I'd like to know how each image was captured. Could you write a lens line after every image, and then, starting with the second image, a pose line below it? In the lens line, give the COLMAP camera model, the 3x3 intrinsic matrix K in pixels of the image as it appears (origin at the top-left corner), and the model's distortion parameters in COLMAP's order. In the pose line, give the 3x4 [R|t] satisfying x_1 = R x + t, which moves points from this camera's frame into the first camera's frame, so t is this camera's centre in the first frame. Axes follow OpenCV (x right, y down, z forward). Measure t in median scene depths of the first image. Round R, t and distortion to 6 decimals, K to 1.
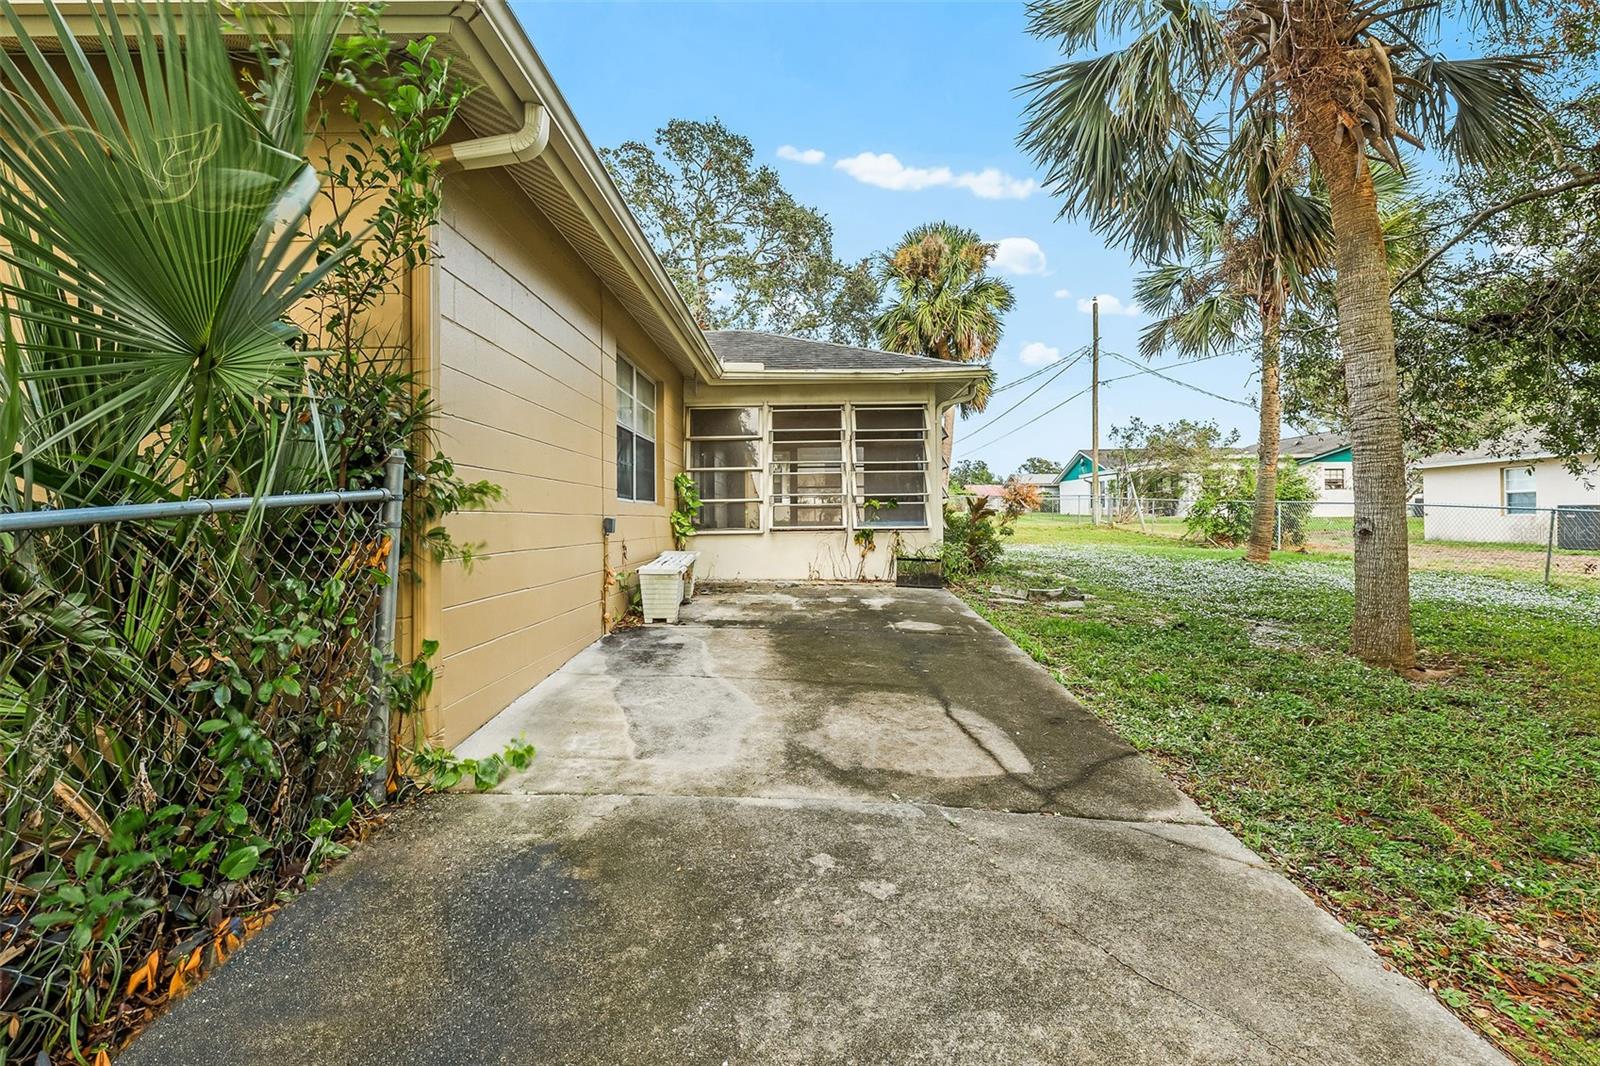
lens RADIAL K [[735.6, 0, 792.0], [0, 735.6, 507.4], [0, 0, 1]] dist [0.013771, -0.003074]
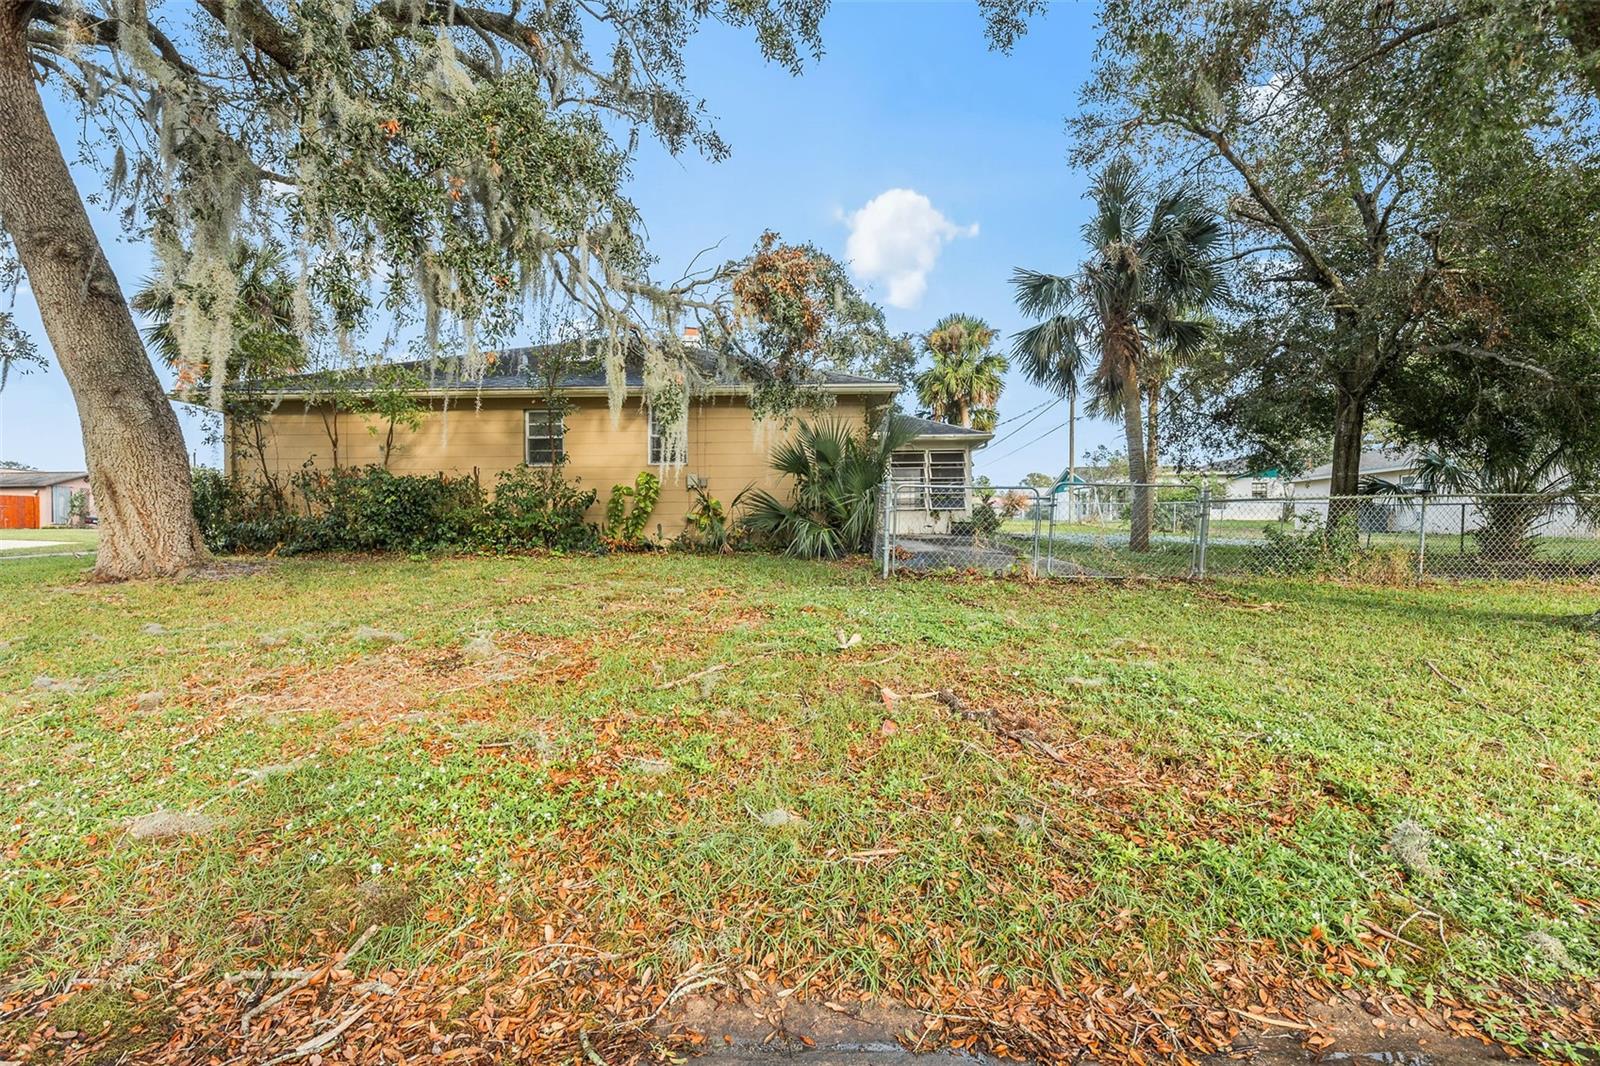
lens RADIAL K [[626.6, 0, 800.0], [0, 626.6, 533.0], [0, 0, 1]] dist [0.003196, 0.000093]
pose [[0.999409, 0.002183, -0.034300, -0.227906], [-0.001207, 0.999594, 0.028472, 0.045888], [0.034348, -0.028413, 0.999006, -0.819360]]
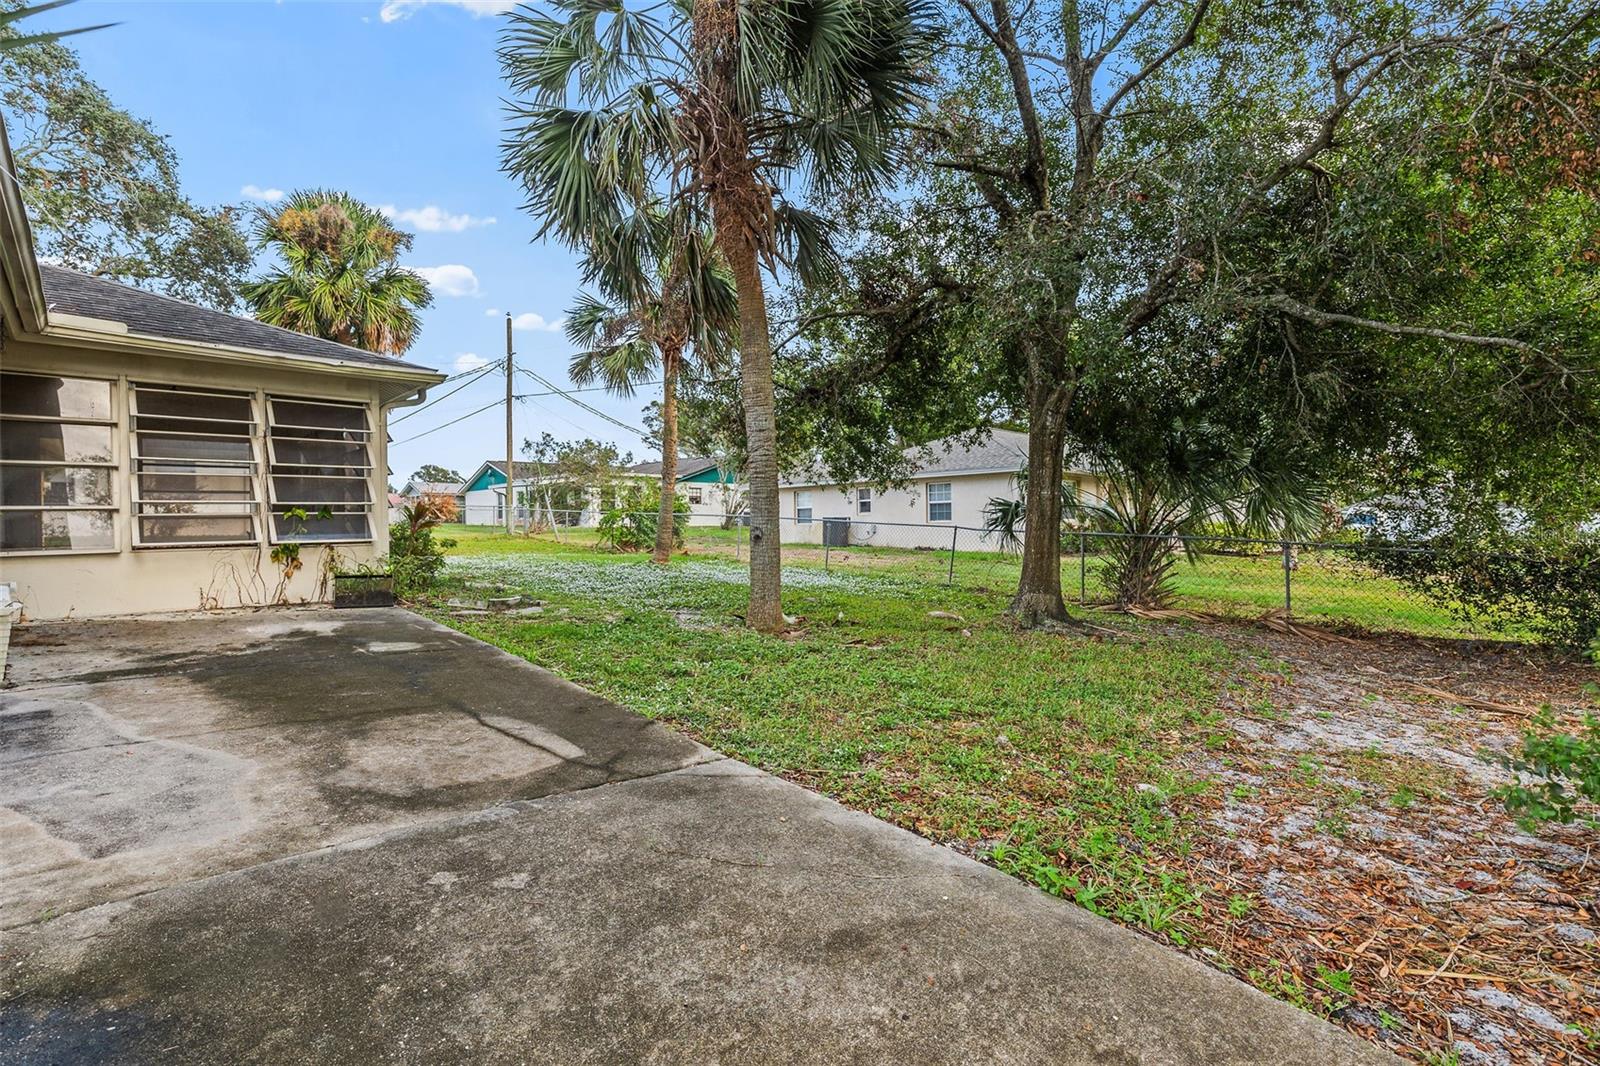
lens RADIAL K [[726.9, 0, 798.6], [0, 726.9, 521.9], [0, 0, 1]] dist [0.009573, -0.000203]
pose [[0.710693, -0.001329, 0.703501, -0.072088], [-0.002453, 0.999987, 0.004367, -0.000492], [-0.703498, -0.004829, 0.710680, -0.005612]]
